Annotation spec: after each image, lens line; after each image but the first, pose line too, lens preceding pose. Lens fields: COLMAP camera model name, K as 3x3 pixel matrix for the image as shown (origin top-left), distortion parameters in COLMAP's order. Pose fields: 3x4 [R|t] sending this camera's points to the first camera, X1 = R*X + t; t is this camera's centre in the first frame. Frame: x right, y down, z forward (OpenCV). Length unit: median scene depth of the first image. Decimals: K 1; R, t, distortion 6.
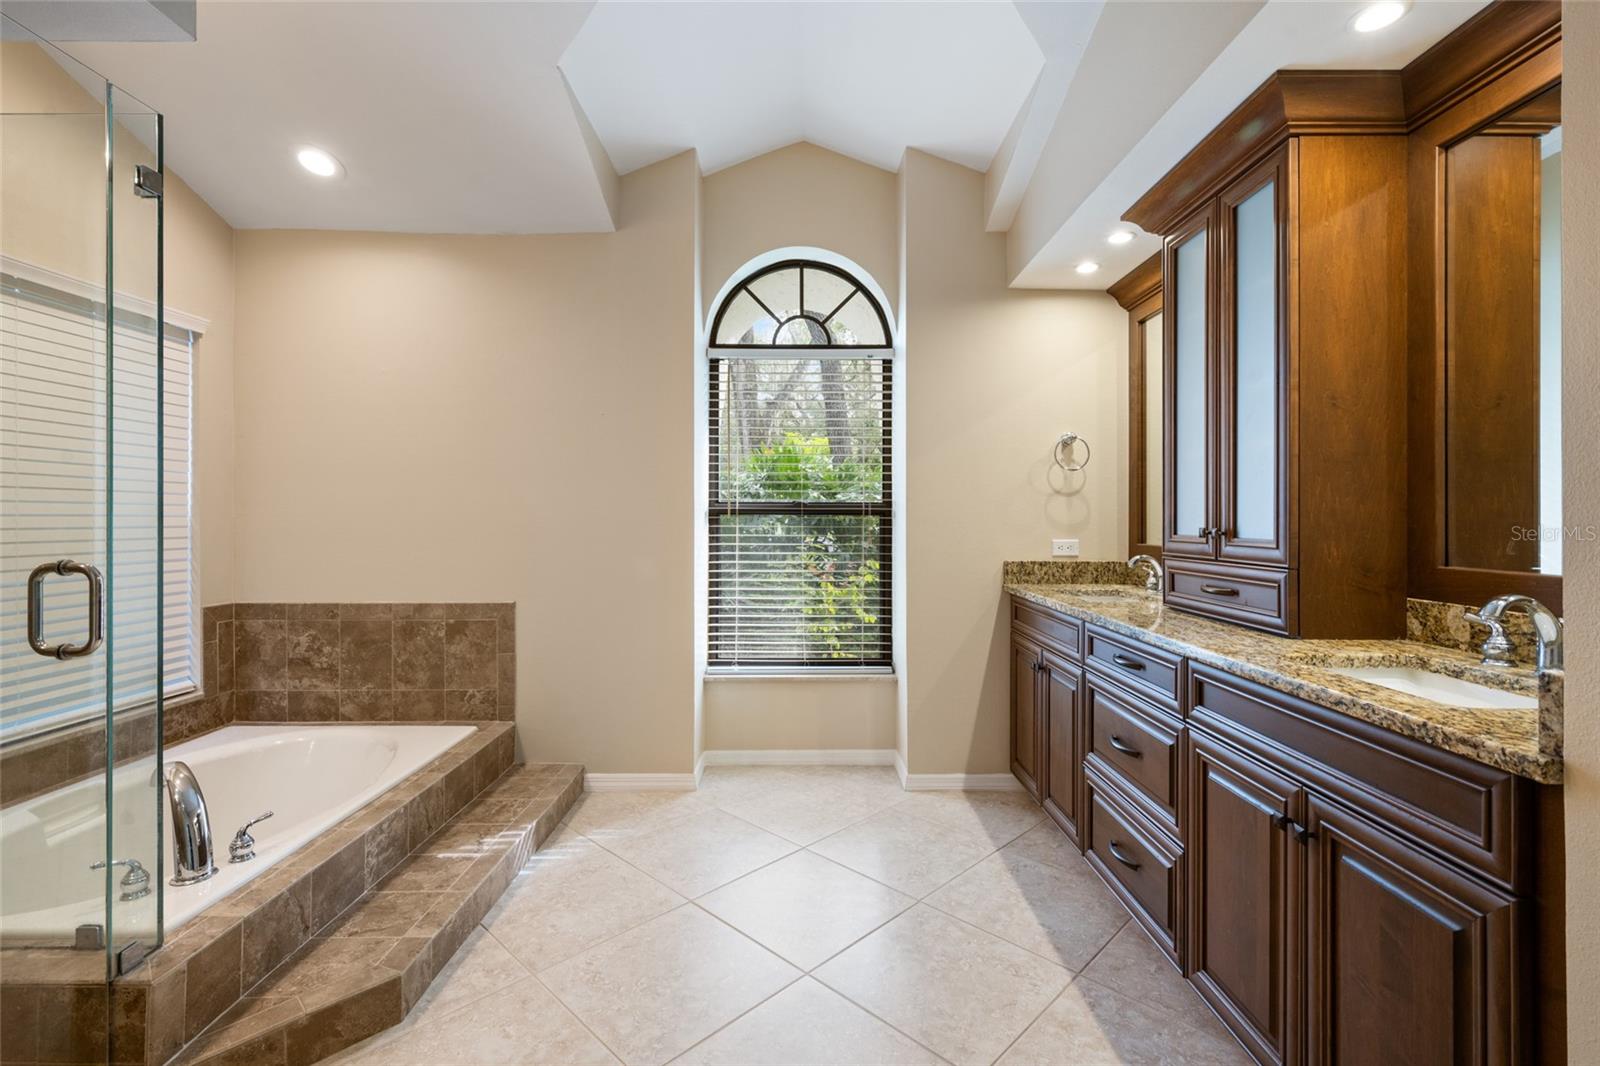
lens RADIAL K [[723.1, 0, 800.0], [0, 723.1, 533.0], [0, 0, 1]] dist [0.000102, 0.000157]
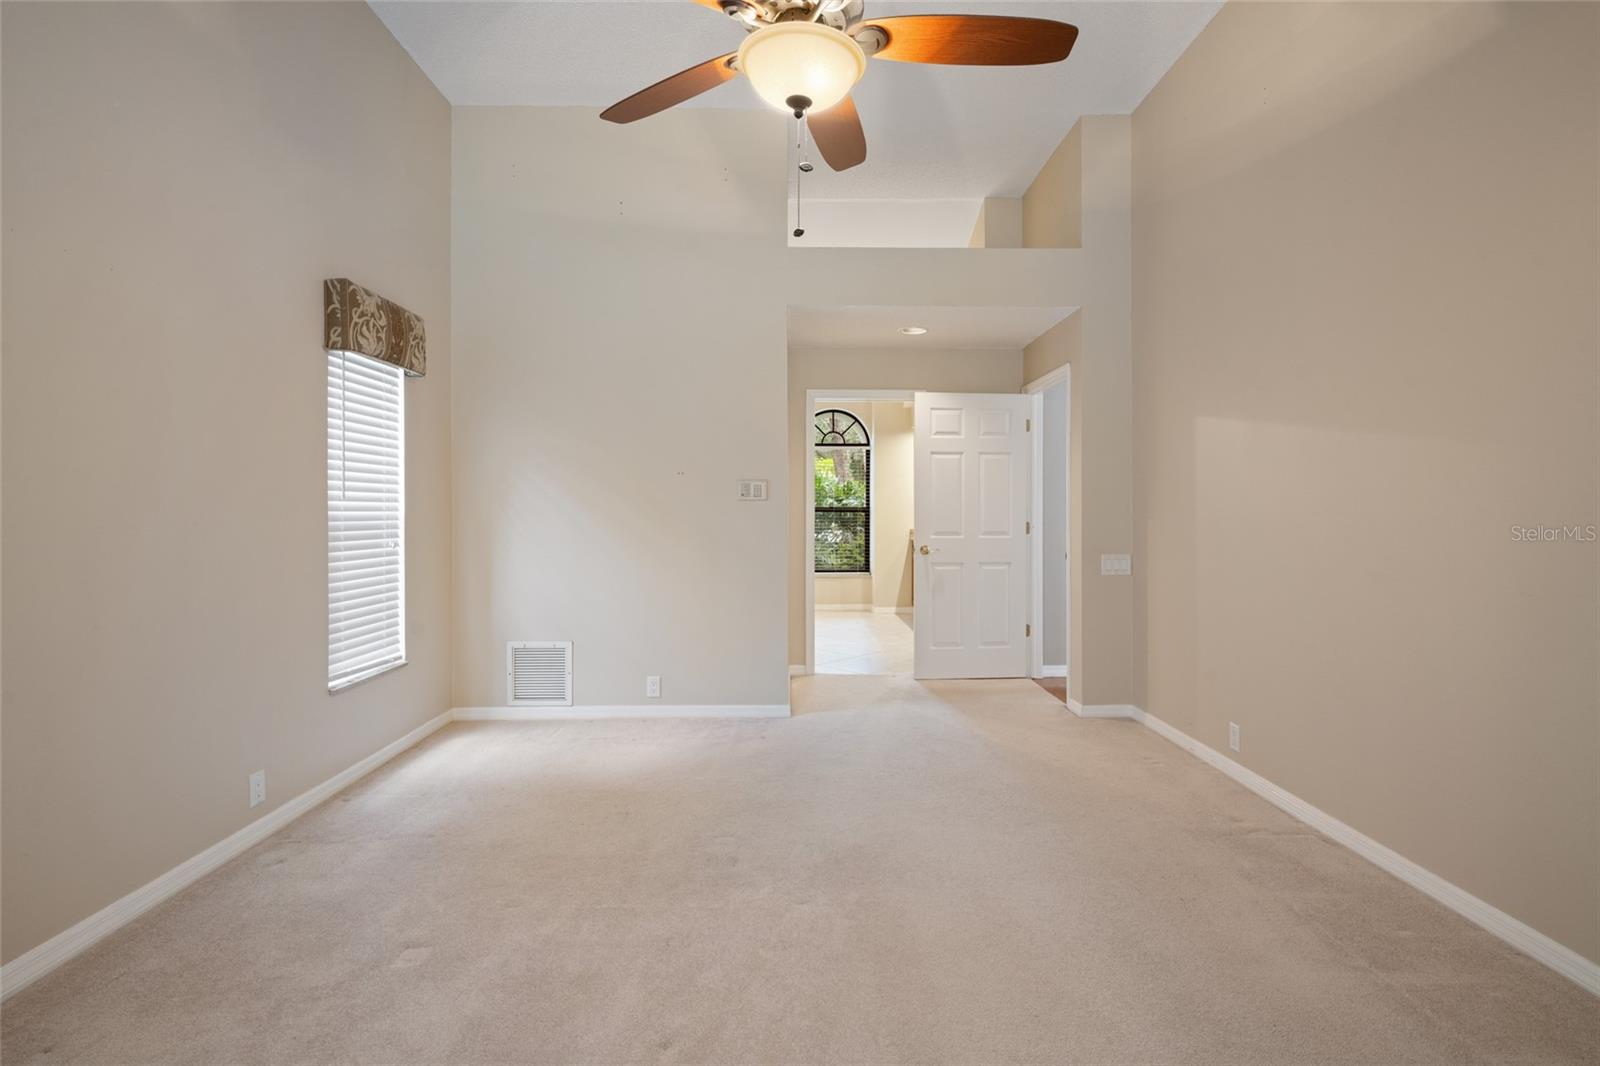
lens RADIAL K [[774.0, 0, 800.0], [0, 774.0, 533.0], [0, 0, 1]] dist [0.000186, 0.000021]
pose [[0.999876, -0.001164, 0.015686, -0.177071], [0.001157, 0.999999, 0.000470, 0.052086], [-0.015686, -0.000452, 0.999877, -1.904365]]
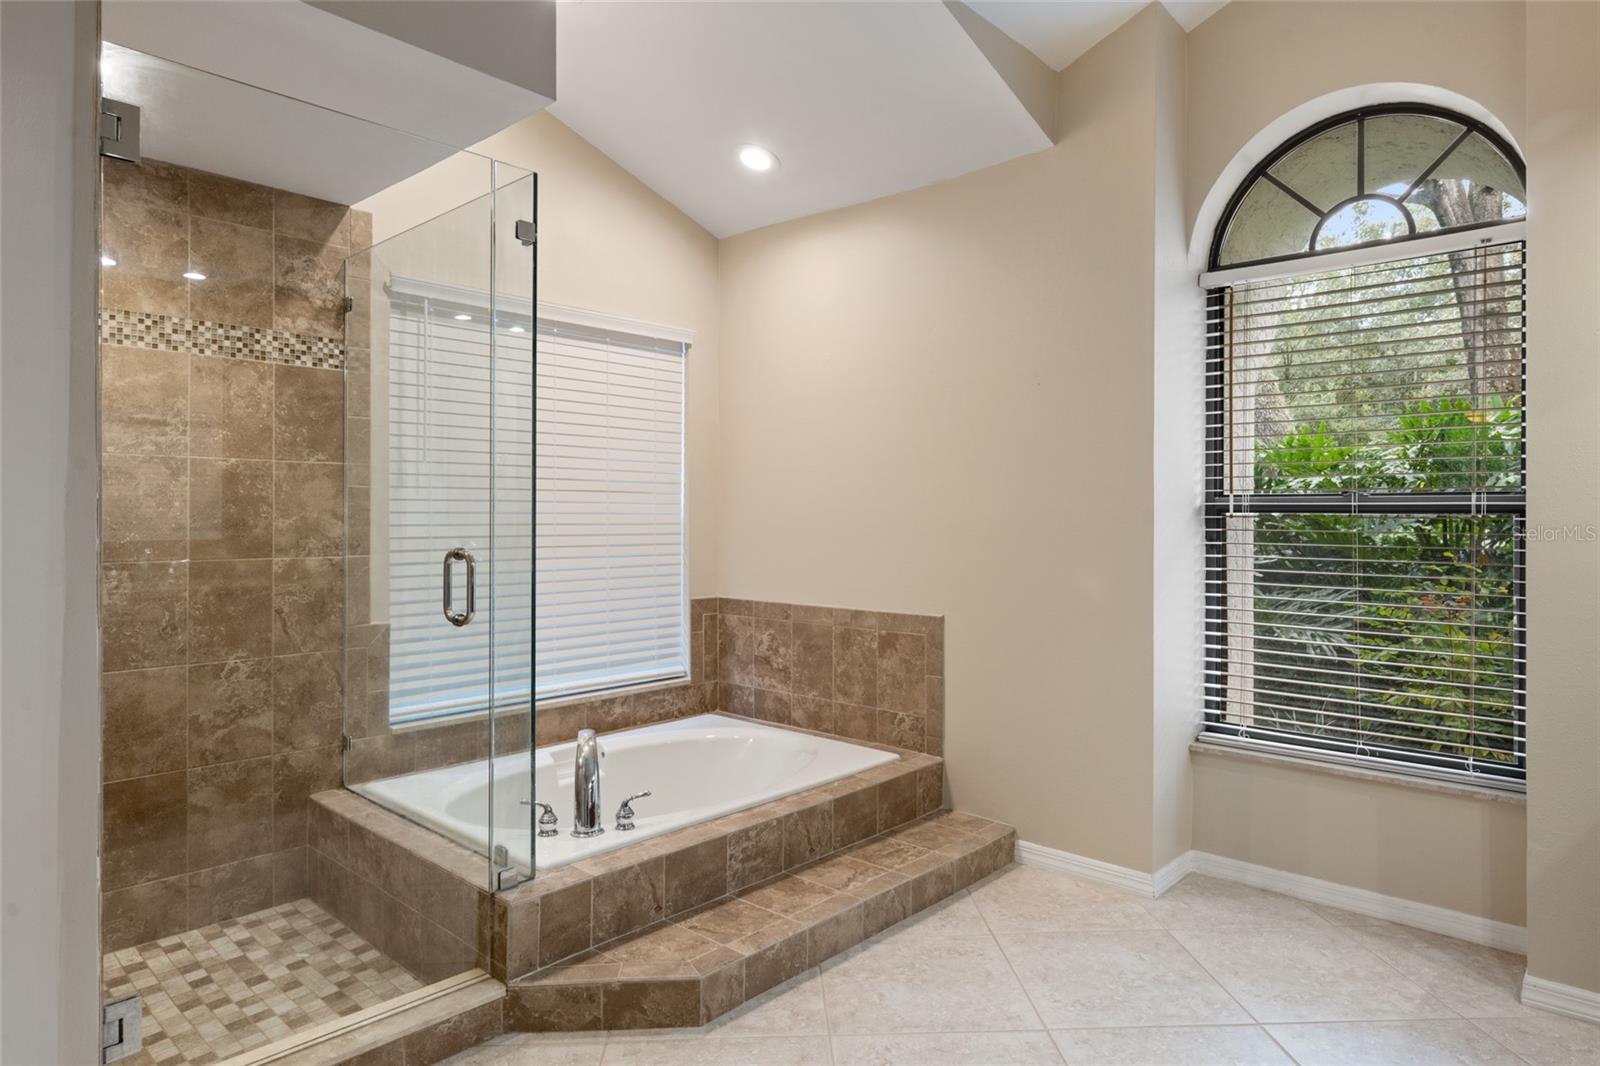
lens RADIAL K [[944.4, 0, 803.6], [0, 944.4, 532.4], [0, 0, 1]] dist [0.002468, 0.001080]
pose [[0.736776, 0.014227, -0.675988, 0.239546], [-0.017695, 0.999842, 0.001756, -0.001164], [0.675906, 0.010668, 0.736911, 0.080522]]
